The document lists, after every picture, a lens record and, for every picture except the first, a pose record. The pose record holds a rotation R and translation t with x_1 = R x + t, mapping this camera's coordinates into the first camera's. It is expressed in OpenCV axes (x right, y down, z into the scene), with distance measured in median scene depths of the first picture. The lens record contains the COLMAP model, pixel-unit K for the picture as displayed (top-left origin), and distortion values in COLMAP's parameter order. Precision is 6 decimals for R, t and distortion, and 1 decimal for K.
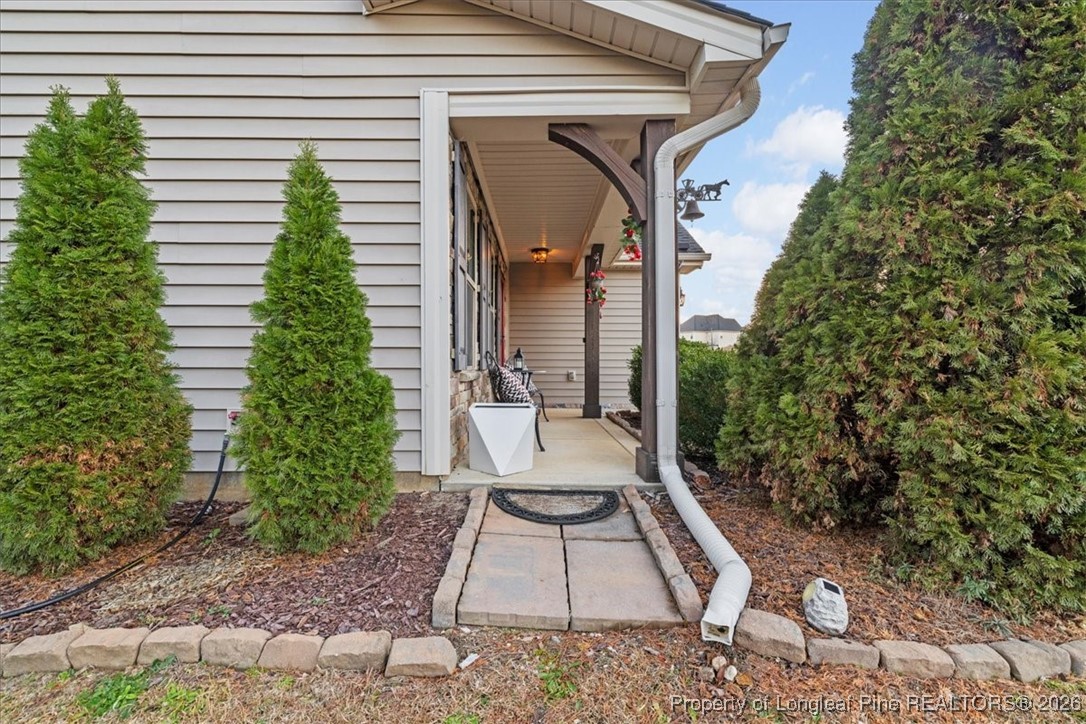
lens RADIAL K [[450.9, 0, 543.2], [0, 450.9, 363.6], [0, 0, 1]] dist [-0.002268, -0.000304]
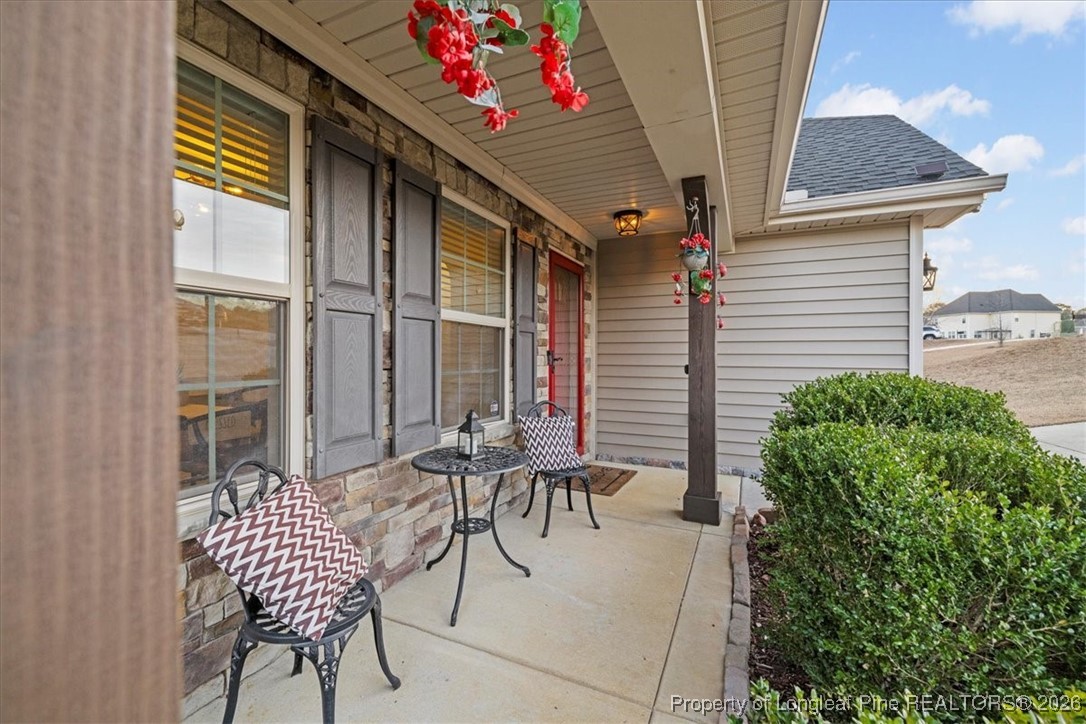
lens RADIAL K [[450.9, 0, 538.1], [0, 450.9, 356.3], [0, 0, 1]] dist [-0.002268, -0.000304]
pose [[0.904862, 0.001702, -0.425703, 0.143217], [-0.000660, 0.999996, 0.002594, -0.062671], [0.425705, -0.002066, 0.904859, 0.403105]]
